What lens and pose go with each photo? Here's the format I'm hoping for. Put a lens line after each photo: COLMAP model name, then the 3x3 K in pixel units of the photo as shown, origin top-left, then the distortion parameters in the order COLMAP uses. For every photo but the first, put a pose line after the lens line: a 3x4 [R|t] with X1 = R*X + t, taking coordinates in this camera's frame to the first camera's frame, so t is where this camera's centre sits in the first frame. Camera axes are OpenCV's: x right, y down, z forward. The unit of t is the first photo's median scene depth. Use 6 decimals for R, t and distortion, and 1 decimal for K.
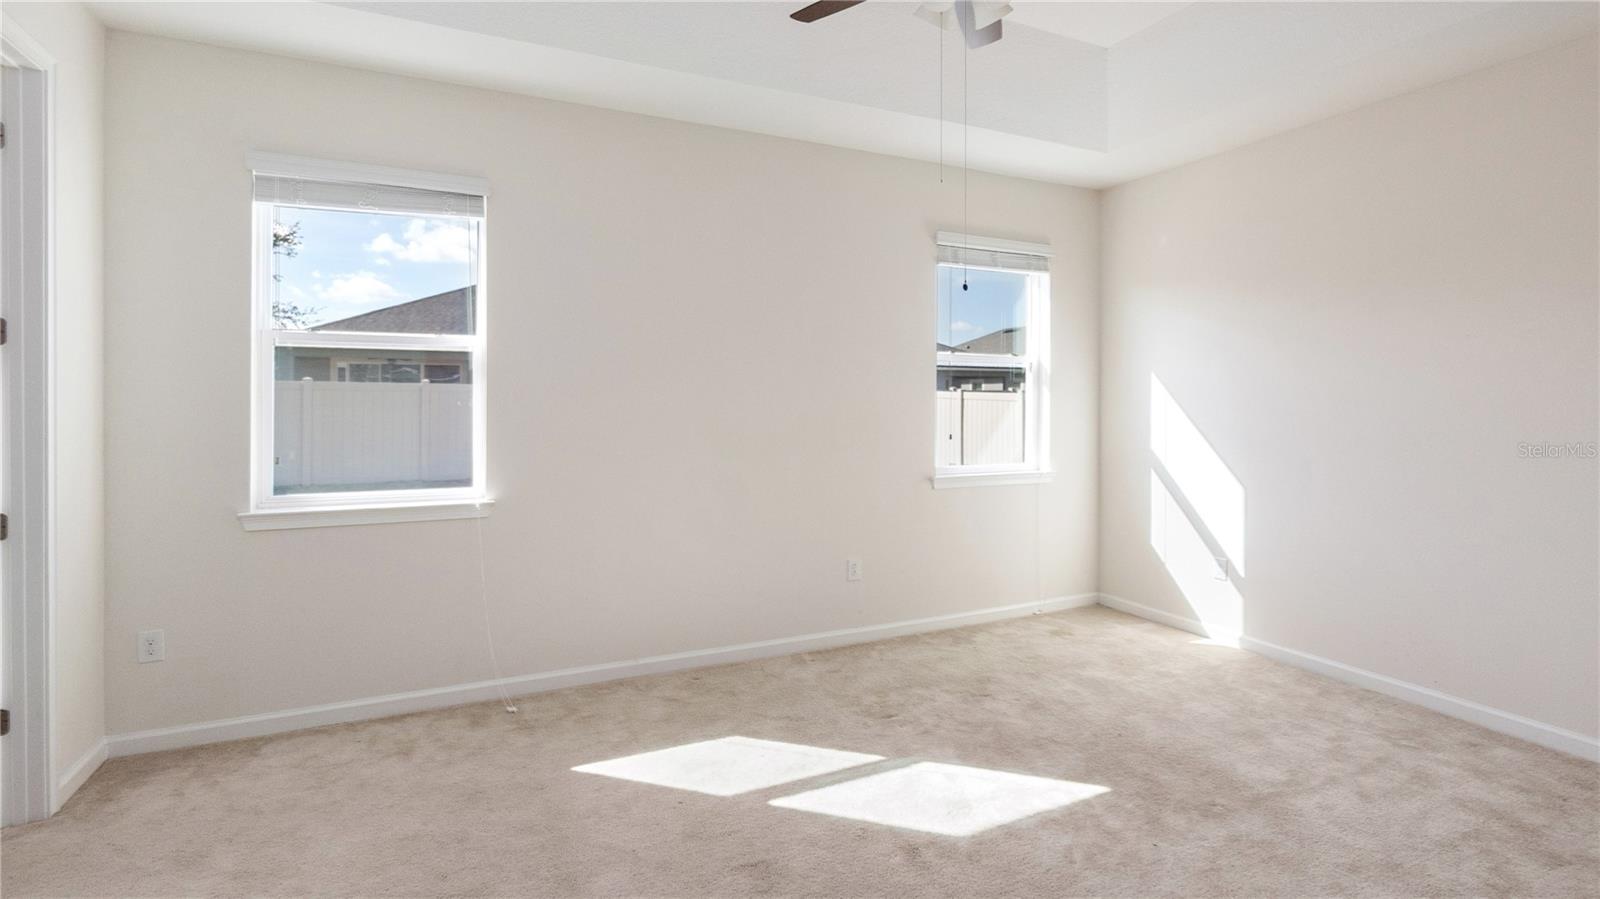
lens RADIAL K [[707.9, 0, 811.2], [0, 707.9, 411.0], [0, 0, 1]] dist [-0.007461, 0.000881]
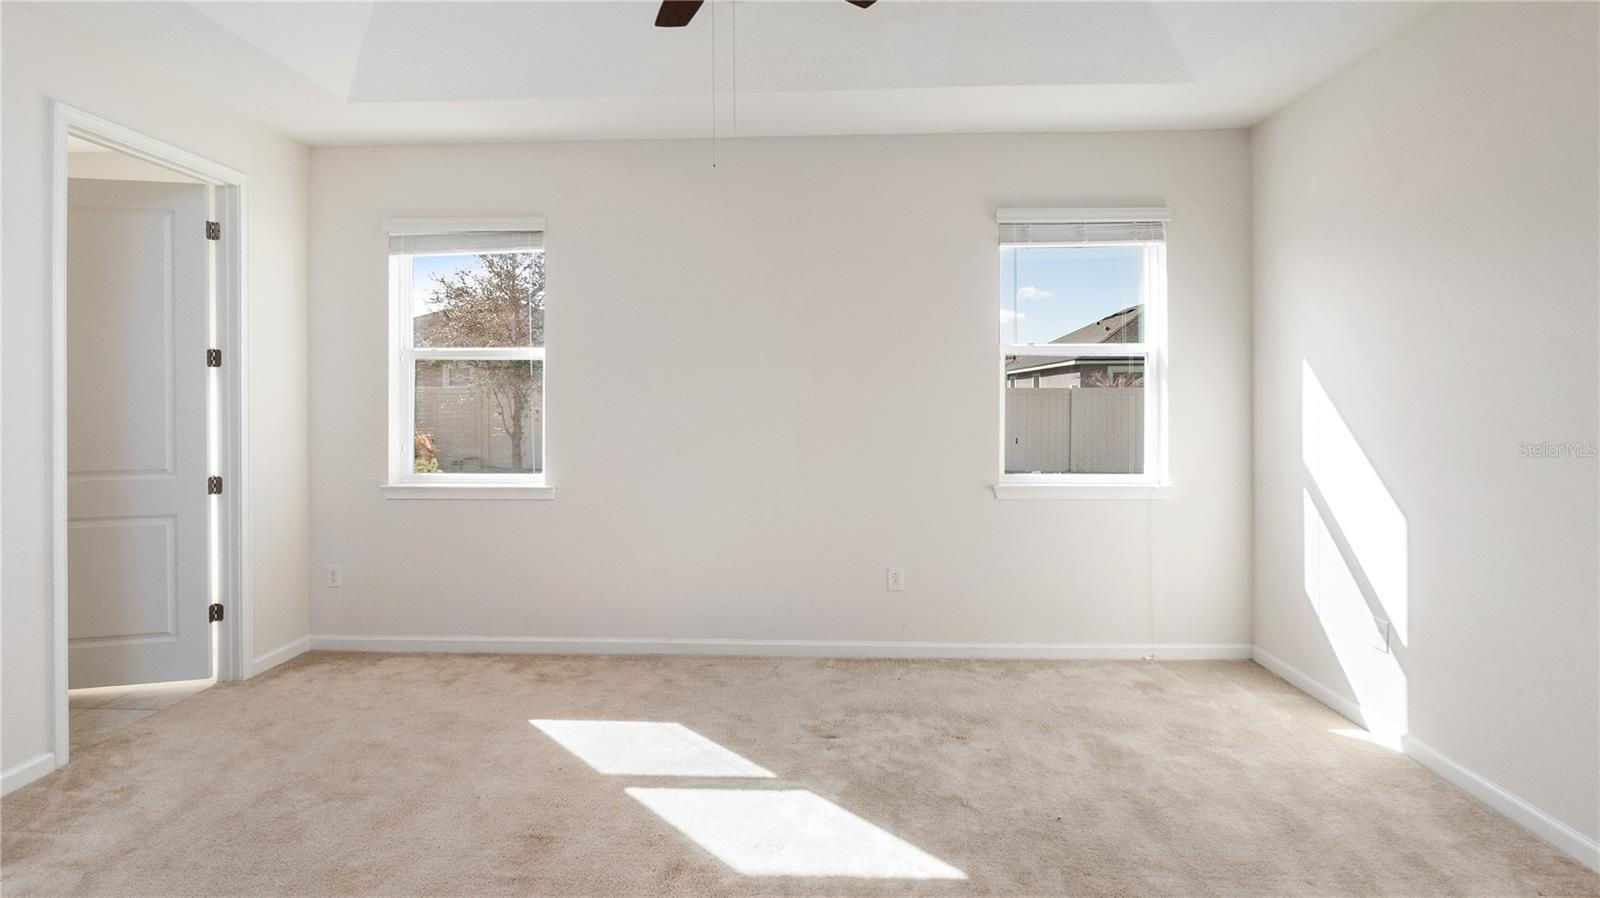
lens RADIAL K [[685.8, 0, 806.9], [0, 685.8, 410.4], [0, 0, 1]] dist [-0.005418, 0.001604]
pose [[0.894571, -0.000854, -0.446925, 0.431032], [-0.001682, 0.999985, -0.005278, 0.004972], [0.446923, 0.005474, 0.894556, 0.153145]]
